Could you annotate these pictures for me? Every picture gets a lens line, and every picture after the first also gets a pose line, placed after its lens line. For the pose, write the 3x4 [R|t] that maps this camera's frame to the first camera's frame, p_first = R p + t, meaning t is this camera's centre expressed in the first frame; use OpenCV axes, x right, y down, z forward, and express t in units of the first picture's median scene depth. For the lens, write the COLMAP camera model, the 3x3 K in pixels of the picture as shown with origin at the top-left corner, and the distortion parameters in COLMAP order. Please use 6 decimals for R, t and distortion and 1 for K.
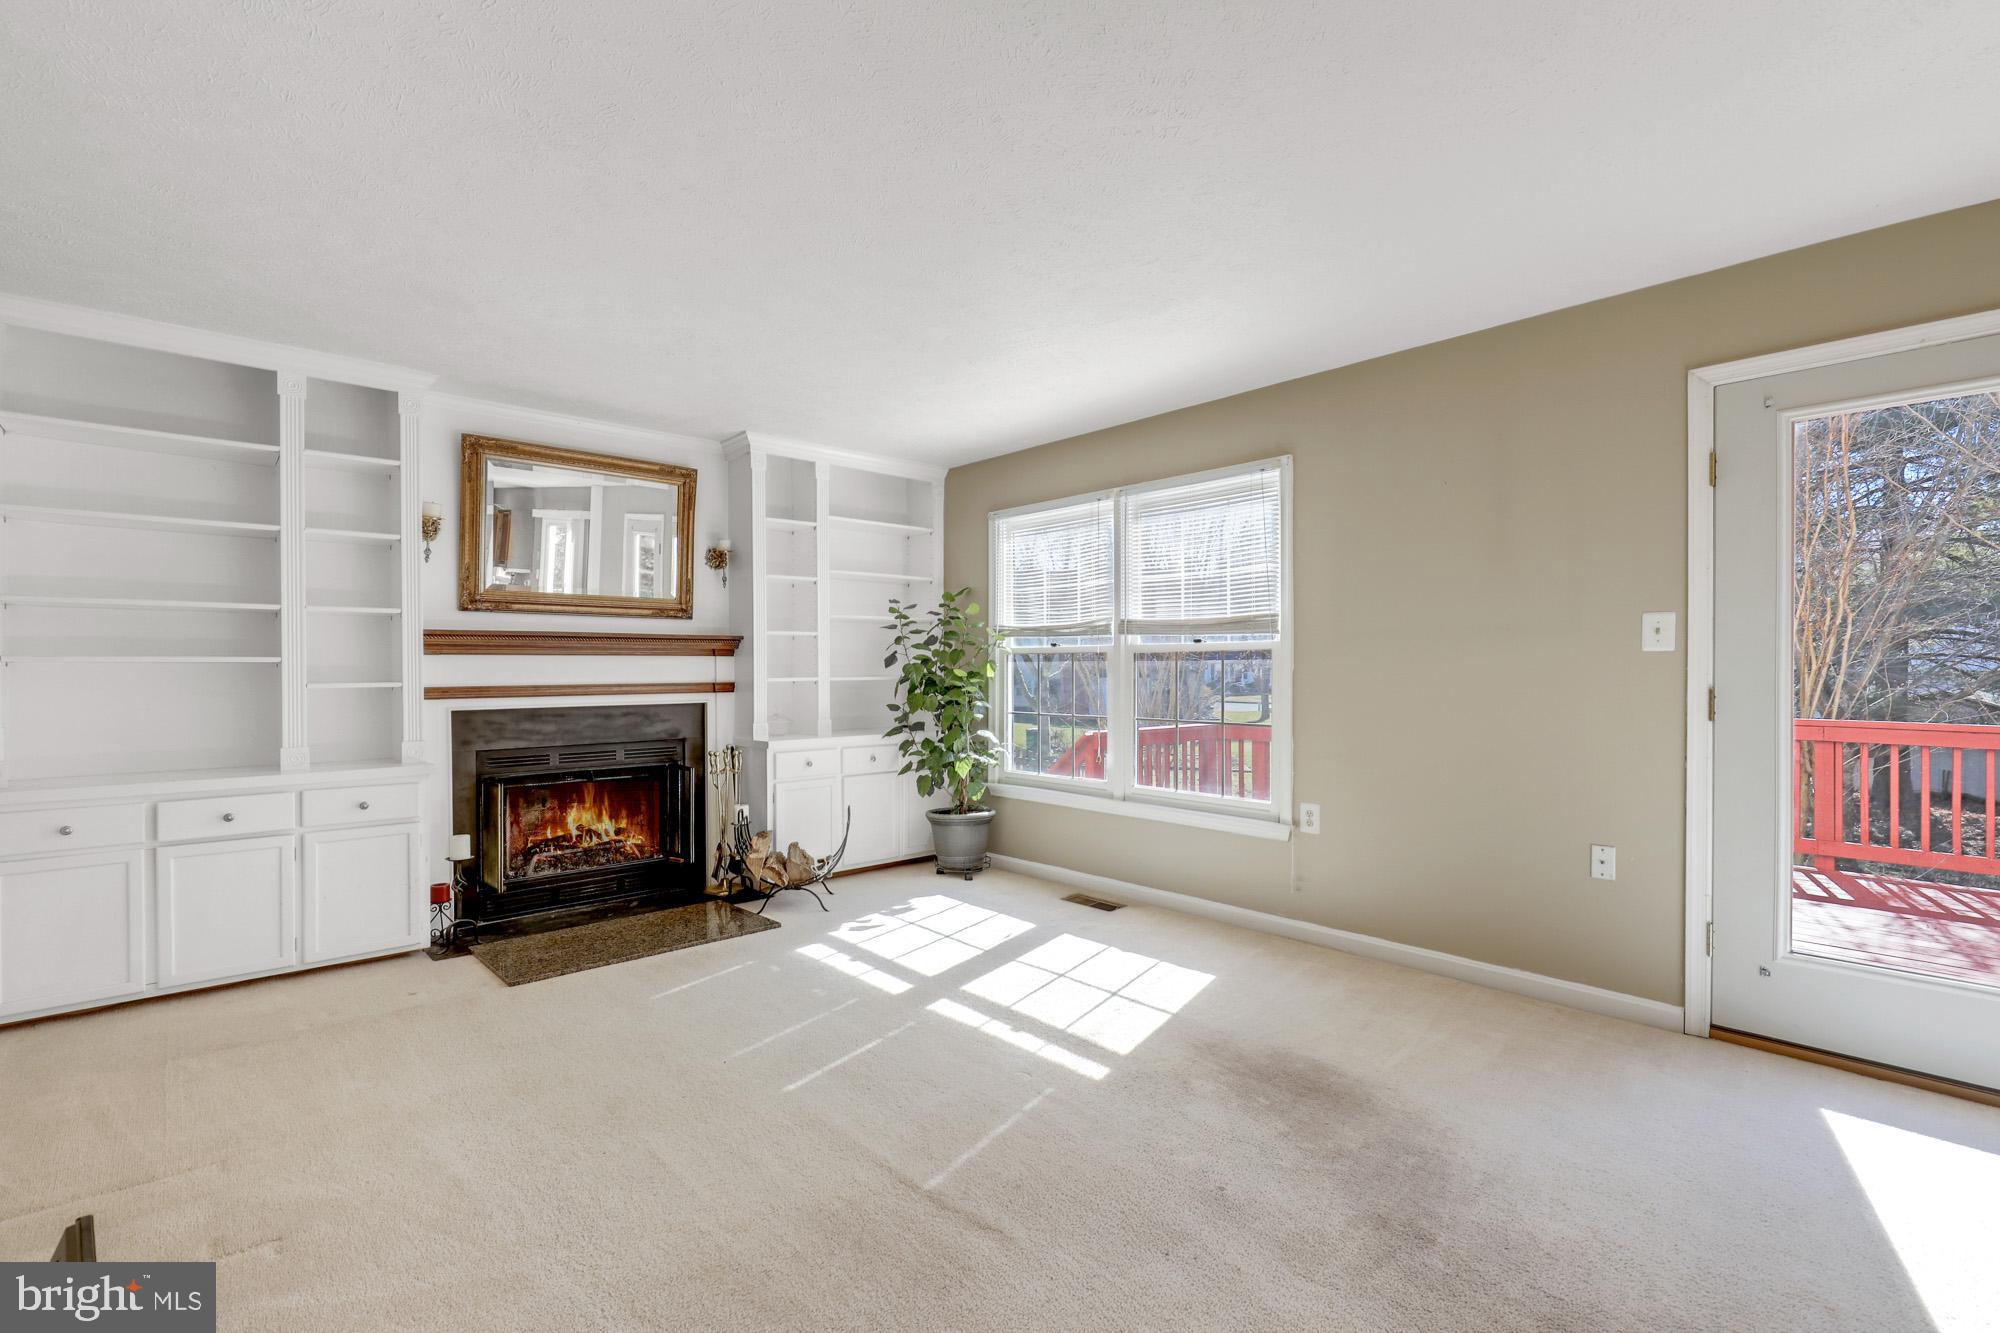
lens RADIAL K [[905.8, 0, 1000.5], [0, 905.8, 678.3], [0, 0, 1]] dist [-0.002430, 0.000176]
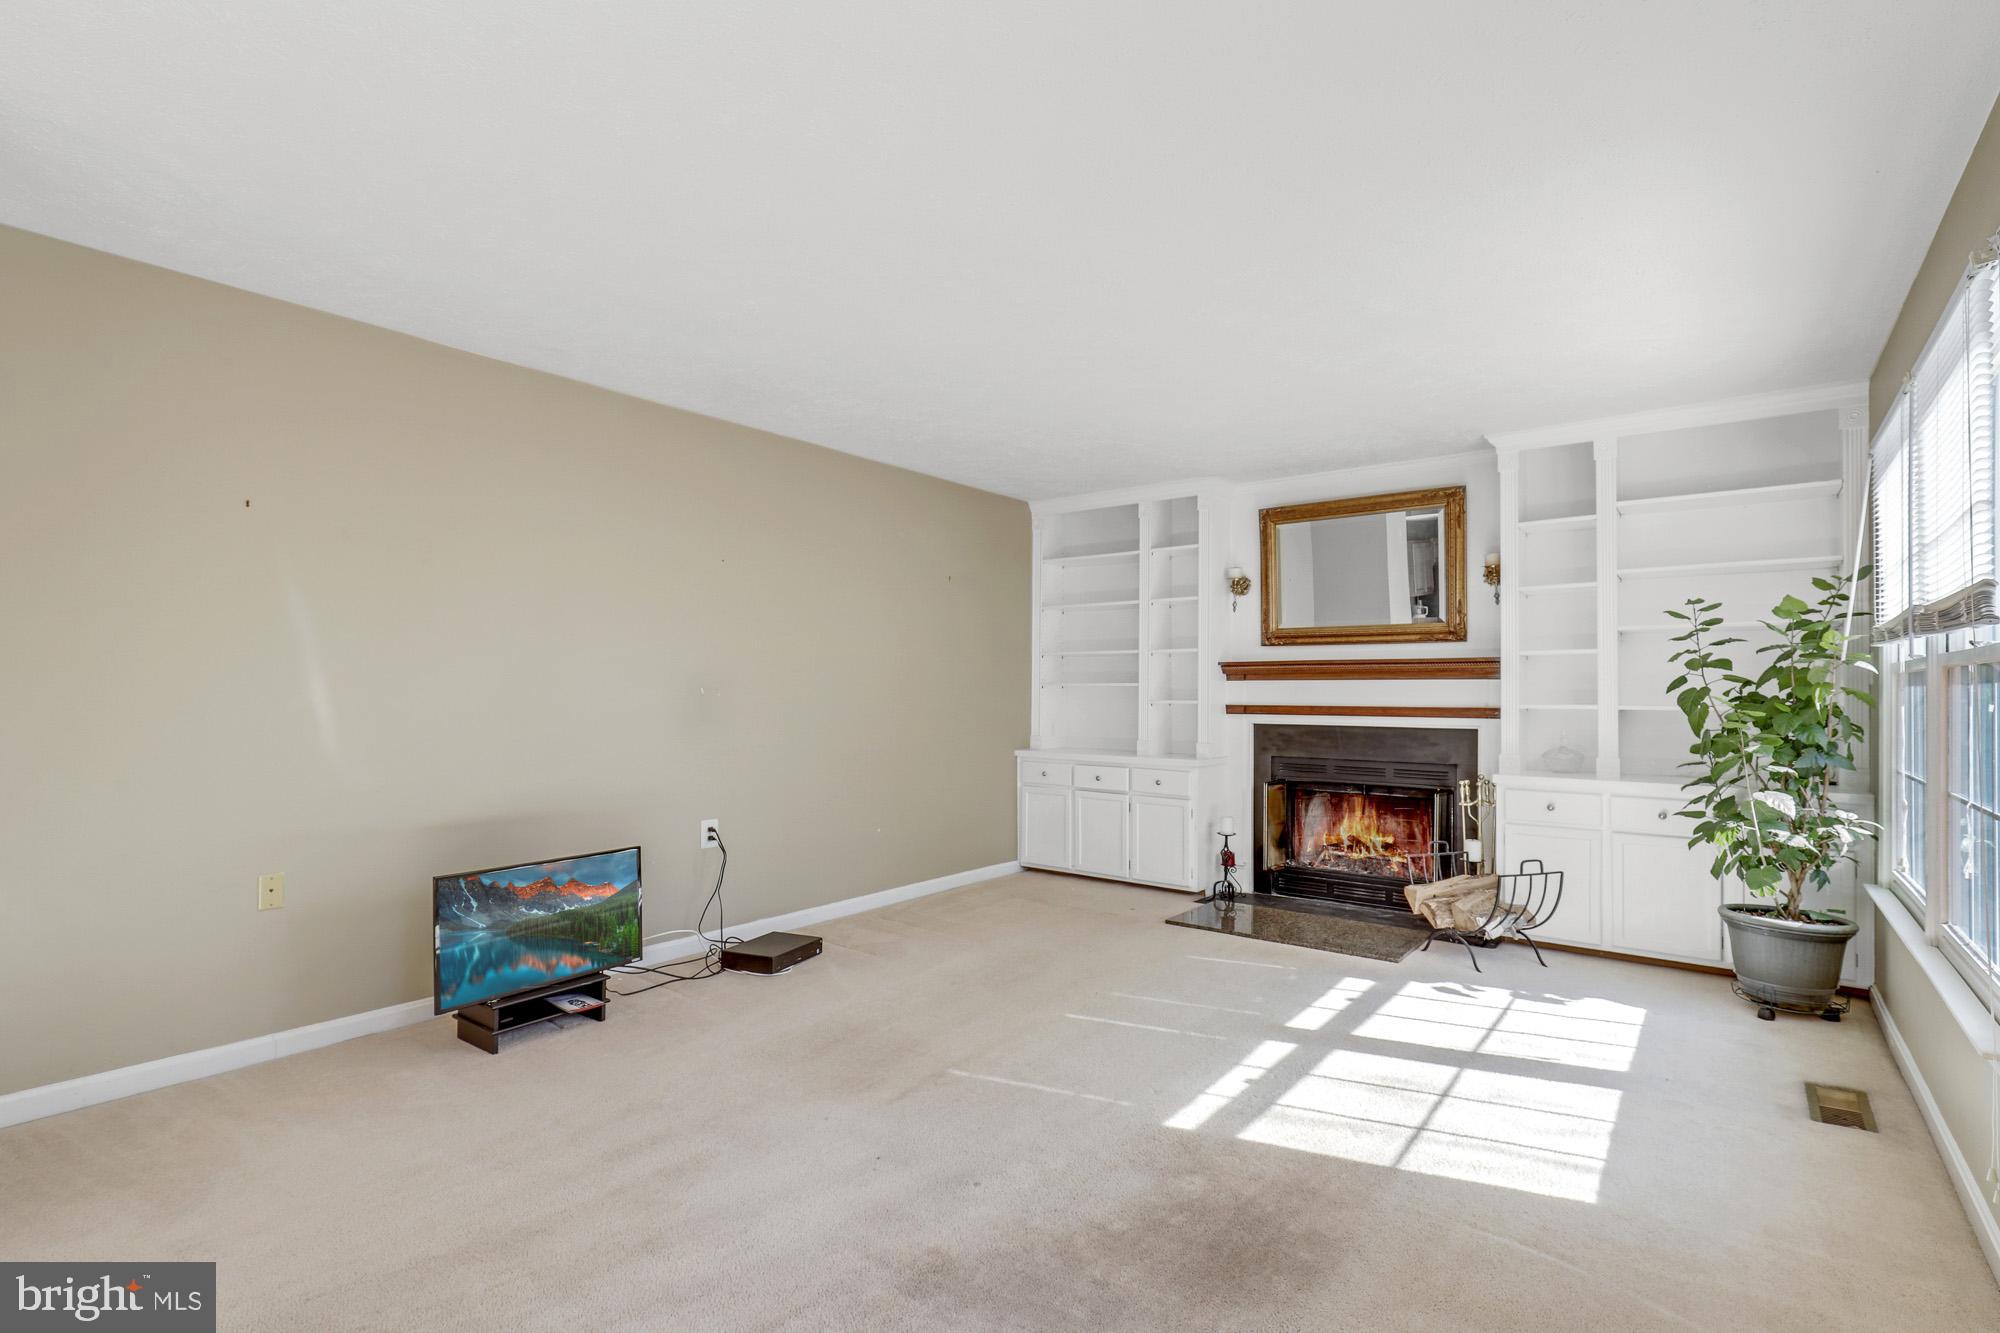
lens RADIAL K [[930.0, 0, 997.6], [0, 930.0, 683.6], [0, 0, 1]] dist [0.000462, -0.000177]
pose [[0.170113, -0.002641, -0.985421, 0.641674], [-0.017385, 0.999833, -0.005681, -0.007574], [0.985271, 0.018098, 0.170039, 0.402598]]
